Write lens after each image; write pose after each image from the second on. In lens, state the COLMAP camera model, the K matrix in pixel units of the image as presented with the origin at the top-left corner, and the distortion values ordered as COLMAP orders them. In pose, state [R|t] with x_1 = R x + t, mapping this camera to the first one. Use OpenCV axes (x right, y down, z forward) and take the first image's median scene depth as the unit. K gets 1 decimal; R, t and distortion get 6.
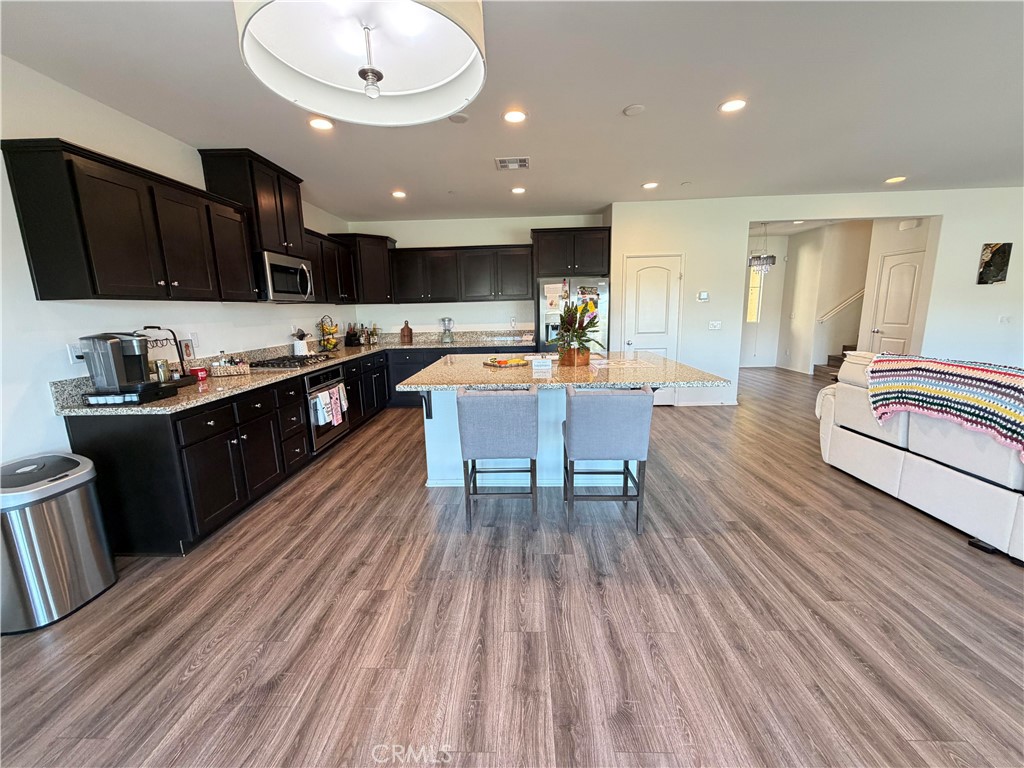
lens RADIAL K [[407.6, 0, 510.6], [0, 407.6, 383.0], [0, 0, 1]] dist [0.002713, -0.001160]
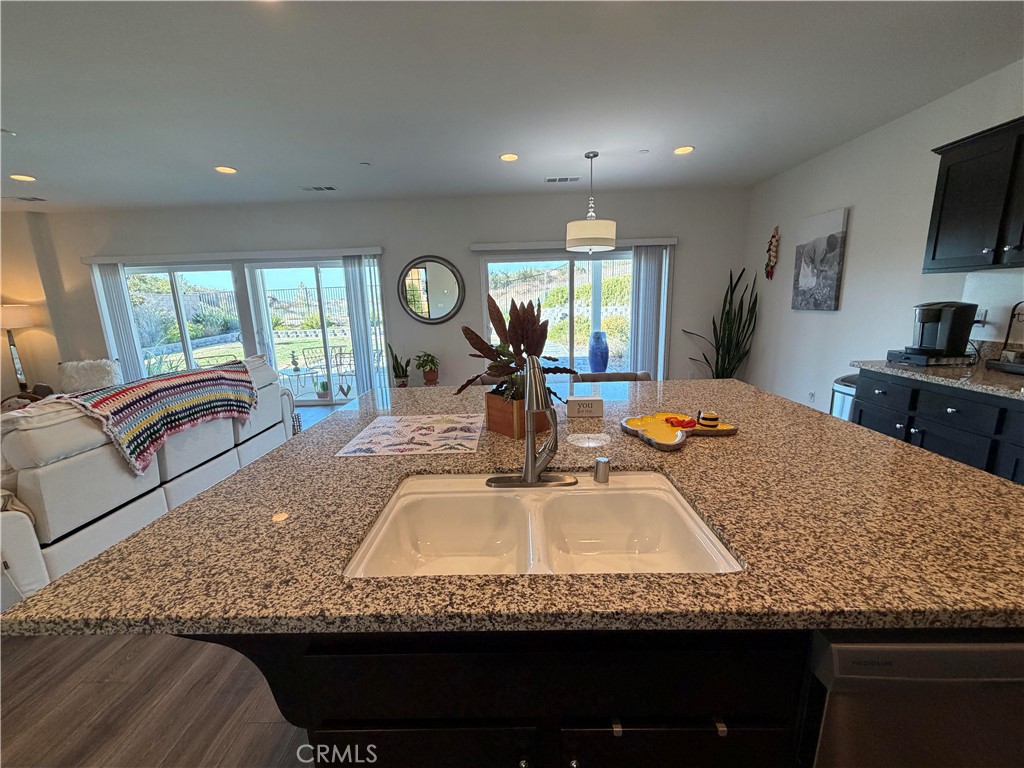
lens RADIAL K [[407.6, 0, 508.4], [0, 407.6, 382.7], [0, 0, 1]] dist [0.002713, -0.001160]
pose [[-0.998474, 0.055222, 0.000671, 0.168332], [0.051488, 0.926418, 0.372959, -0.272949], [0.019974, 0.372424, -0.927848, 1.441938]]
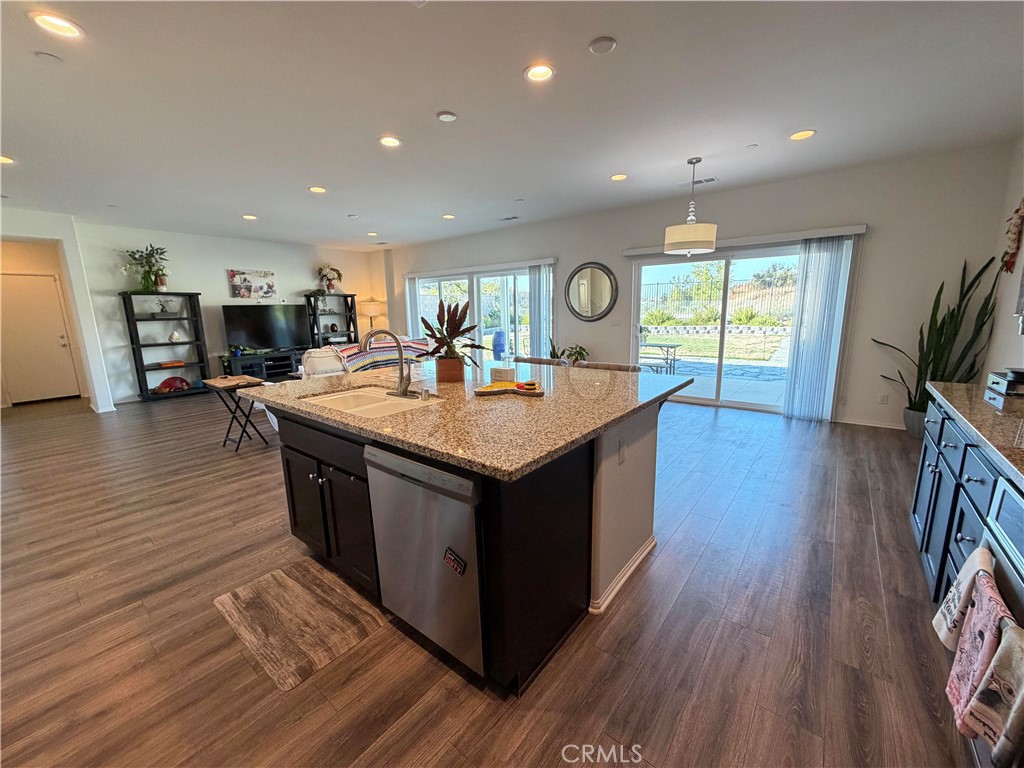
lens RADIAL K [[407.6, 0, 510.7], [0, 407.6, 382.8], [0, 0, 1]] dist [0.002713, -0.001160]
pose [[-0.798883, -0.068395, 0.597586, -0.401711], [0.149669, 0.939661, 0.307631, -0.265335], [-0.582568, 0.335201, -0.740442, 1.542339]]
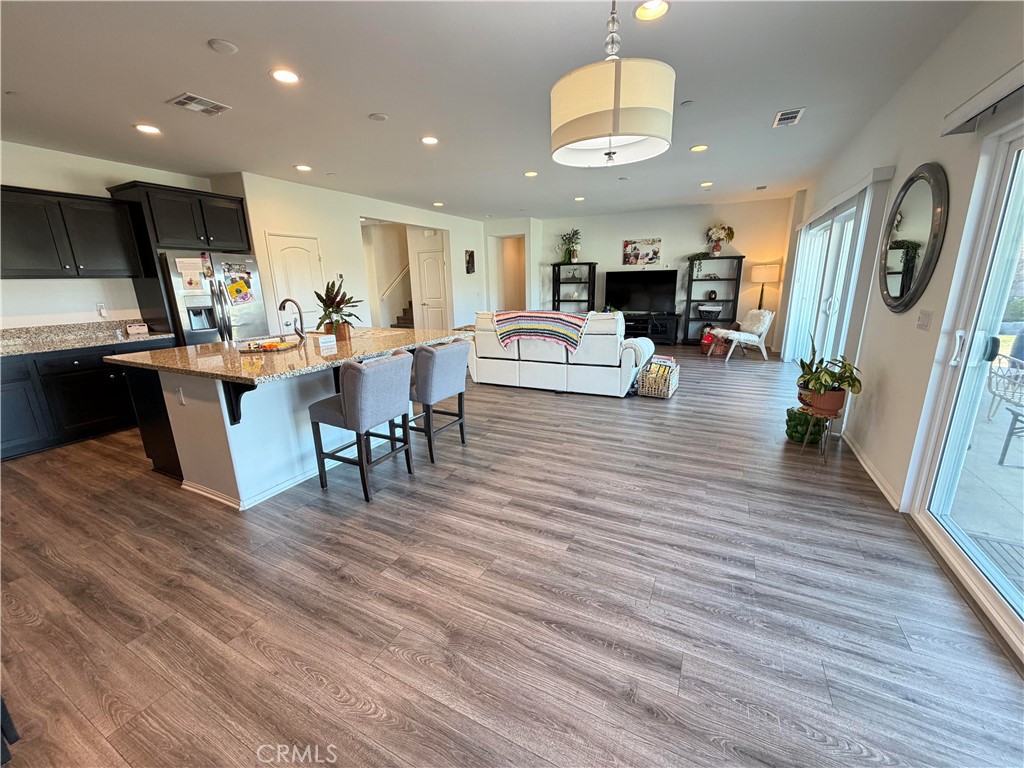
lens RADIAL K [[407.6, 0, 509.3], [0, 407.6, 382.1], [0, 0, 1]] dist [0.002713, -0.001160]
pose [[0.429944, -0.205171, 0.879234, -0.608512], [0.176283, 0.974171, 0.141123, -0.009608], [-0.885479, 0.094319, 0.455007, 0.152667]]
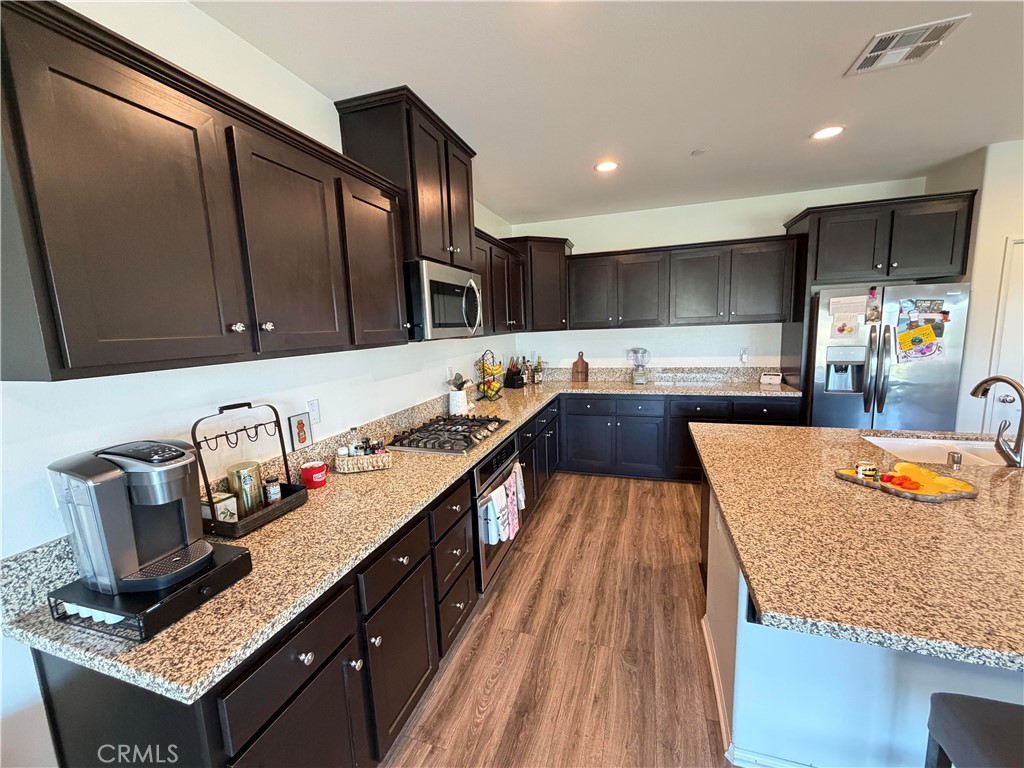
lens RADIAL K [[407.6, 0, 509.9], [0, 407.6, 382.6], [0, 0, 1]] dist [0.002713, -0.001160]
pose [[0.958693, 0.027497, -0.283112, -0.311131], [-0.036340, 0.999000, -0.026032, -0.134483], [0.282113, 0.035245, 0.958733, 0.475920]]
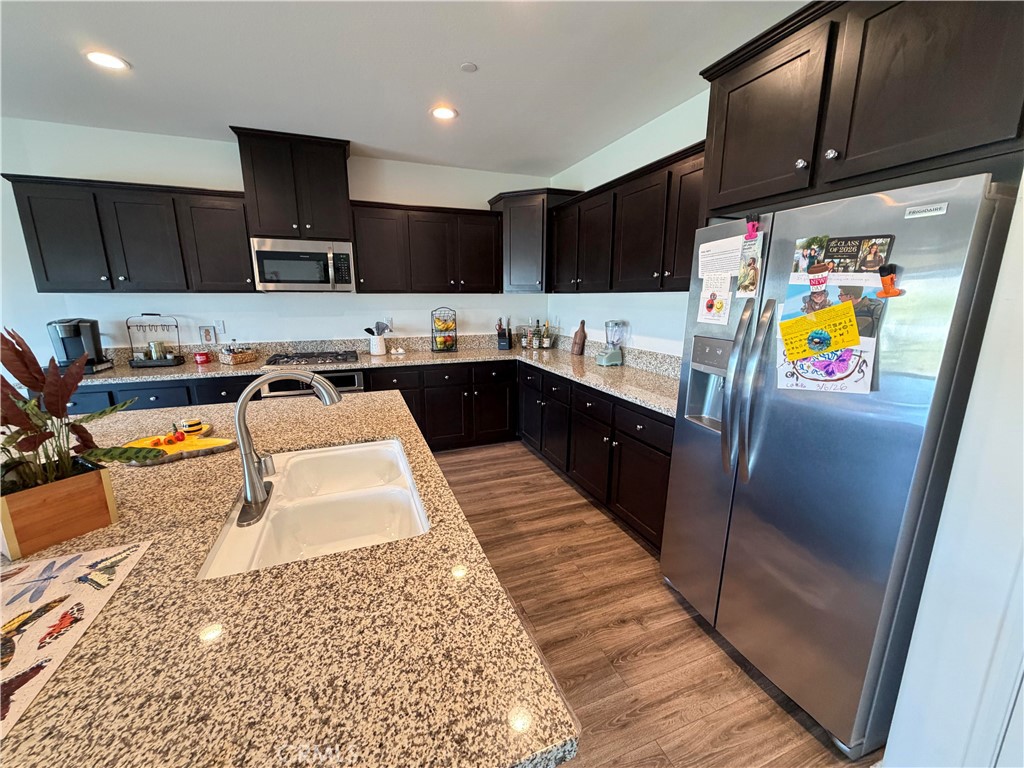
lens RADIAL K [[407.6, 0, 514.0], [0, 407.6, 381.6], [0, 0, 1]] dist [0.002713, -0.001160]
pose [[0.397651, 0.212712, -0.892540, 0.532054], [-0.175329, 0.972447, 0.153642, -0.255421], [0.900629, 0.095392, 0.423990, 1.189539]]
